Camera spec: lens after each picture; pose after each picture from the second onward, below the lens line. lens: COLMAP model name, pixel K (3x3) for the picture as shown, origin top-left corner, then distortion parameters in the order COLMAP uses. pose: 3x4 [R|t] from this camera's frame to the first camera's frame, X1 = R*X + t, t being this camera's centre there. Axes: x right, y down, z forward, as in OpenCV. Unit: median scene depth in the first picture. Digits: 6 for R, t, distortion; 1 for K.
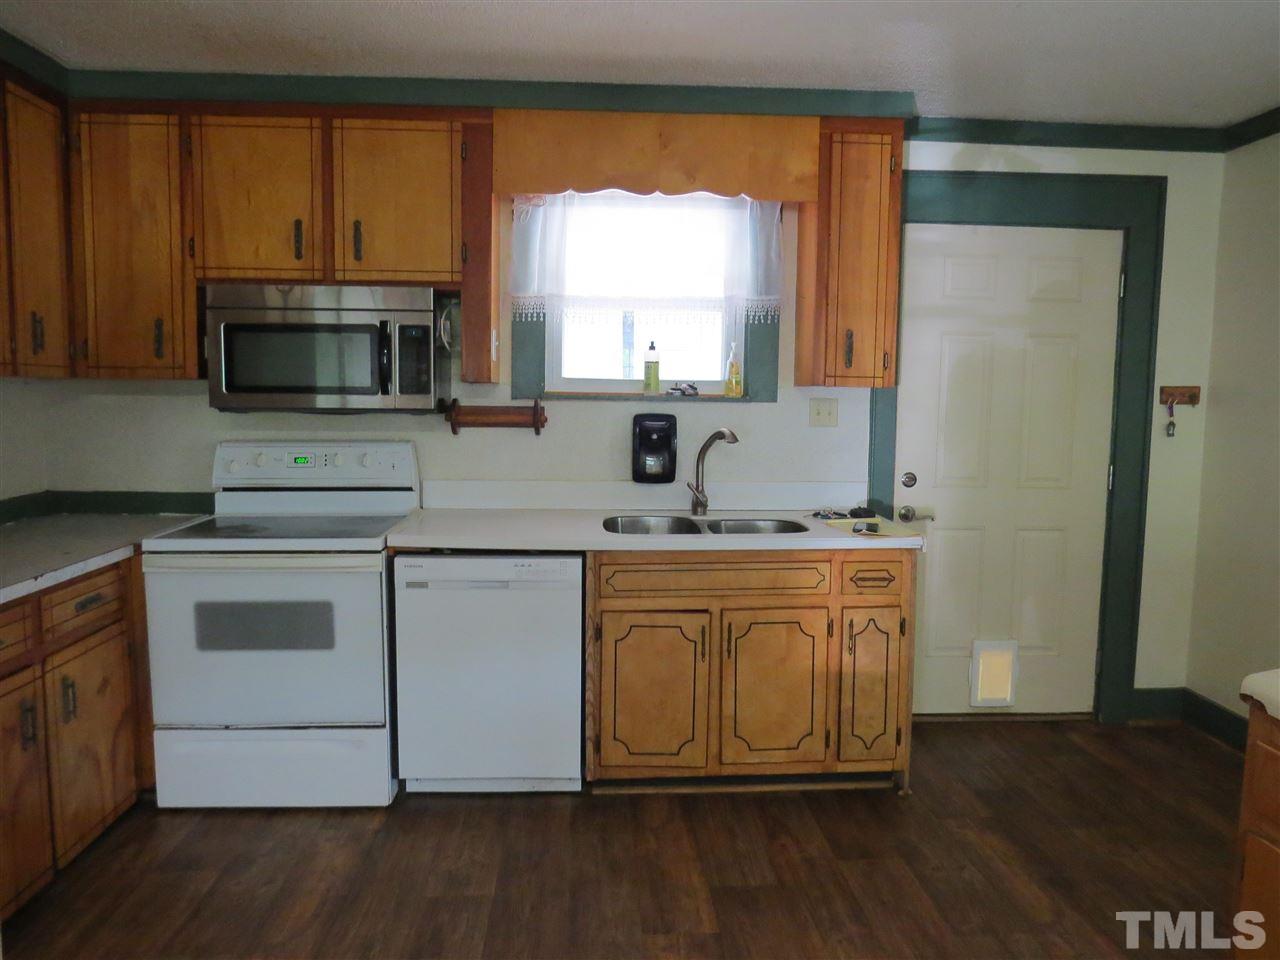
lens RADIAL K [[911.6, 0, 640.7], [0, 911.6, 483.1], [0, 0, 1]] dist [-0.023198, 0.002417]
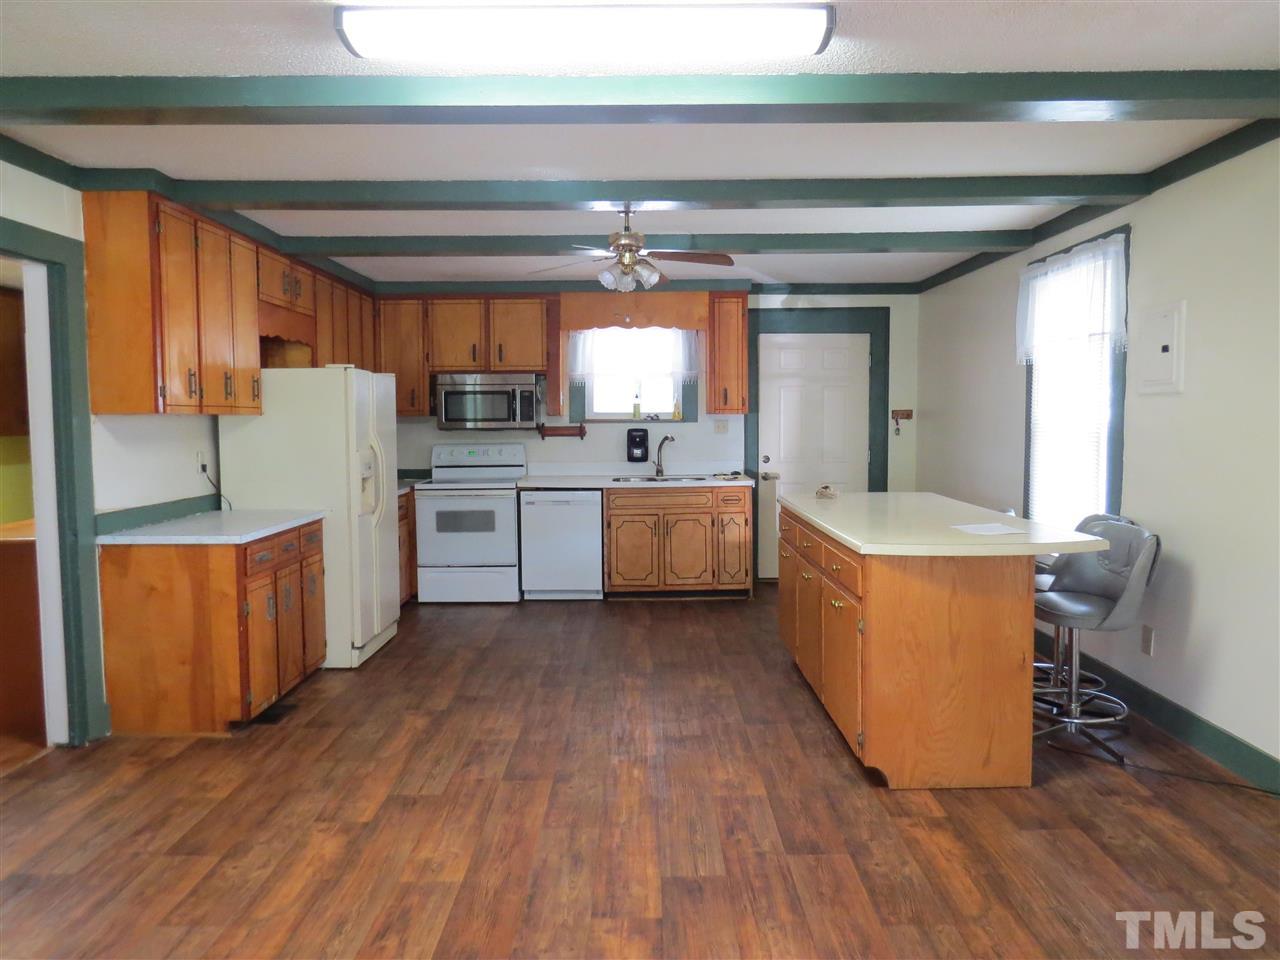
lens RADIAL K [[911.6, 0, 641.7], [0, 911.6, 480.2], [0, 0, 1]] dist [-0.023198, 0.002417]
pose [[0.998359, -0.014668, -0.055351, 0.154020], [0.012810, 0.999347, -0.033774, 0.125520], [0.055811, 0.033009, 0.997896, -1.201431]]
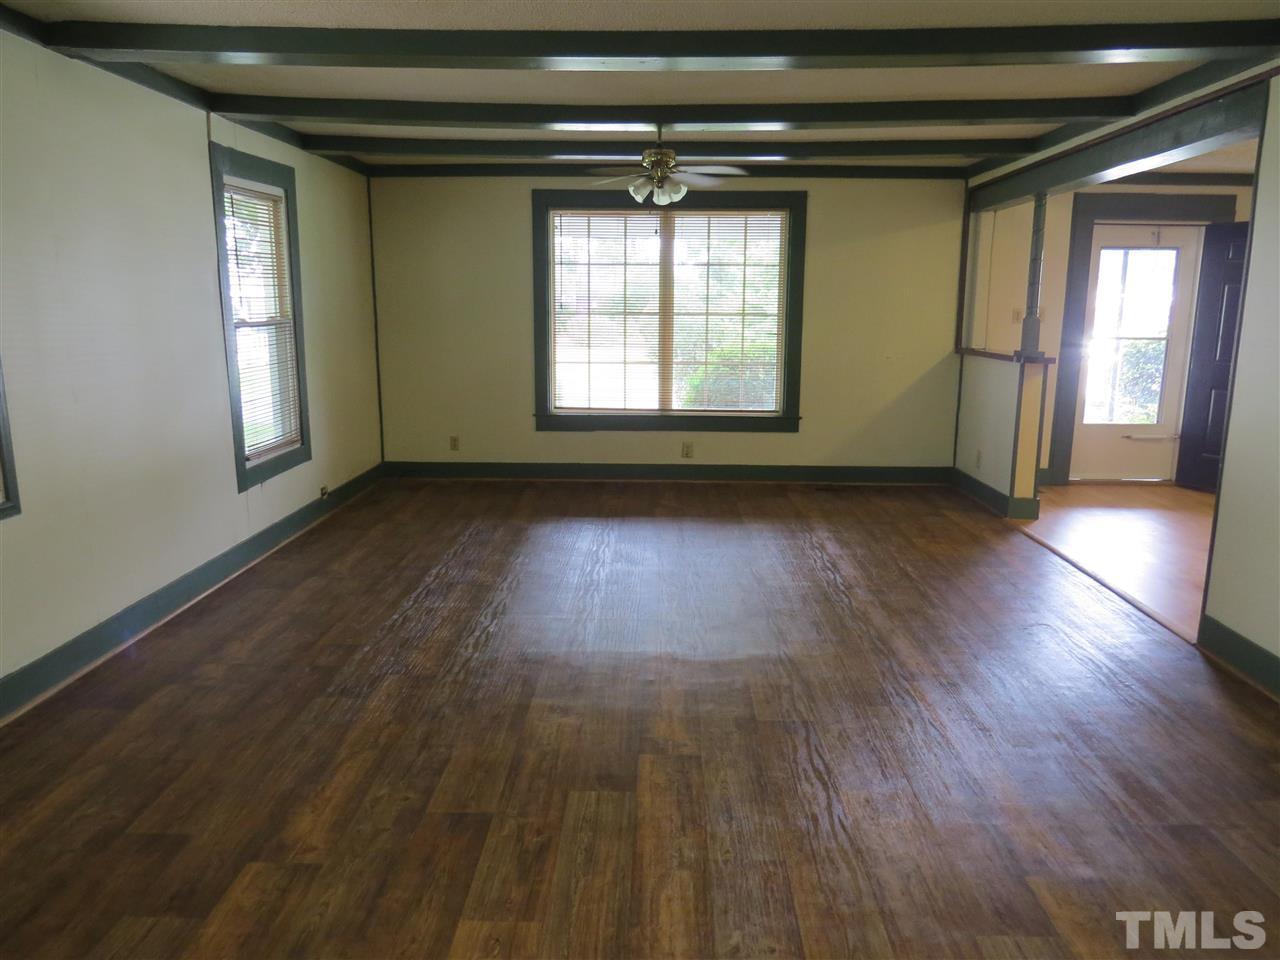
lens RADIAL K [[911.6, 0, 641.0], [0, 911.6, 476.5], [0, 0, 1]] dist [-0.023198, 0.002417]
pose [[-0.996834, -0.021458, 0.076558, 0.055558], [0.003680, 0.949409, 0.314022, -0.070797], [-0.079423, 0.313310, -0.946324, 0.394984]]
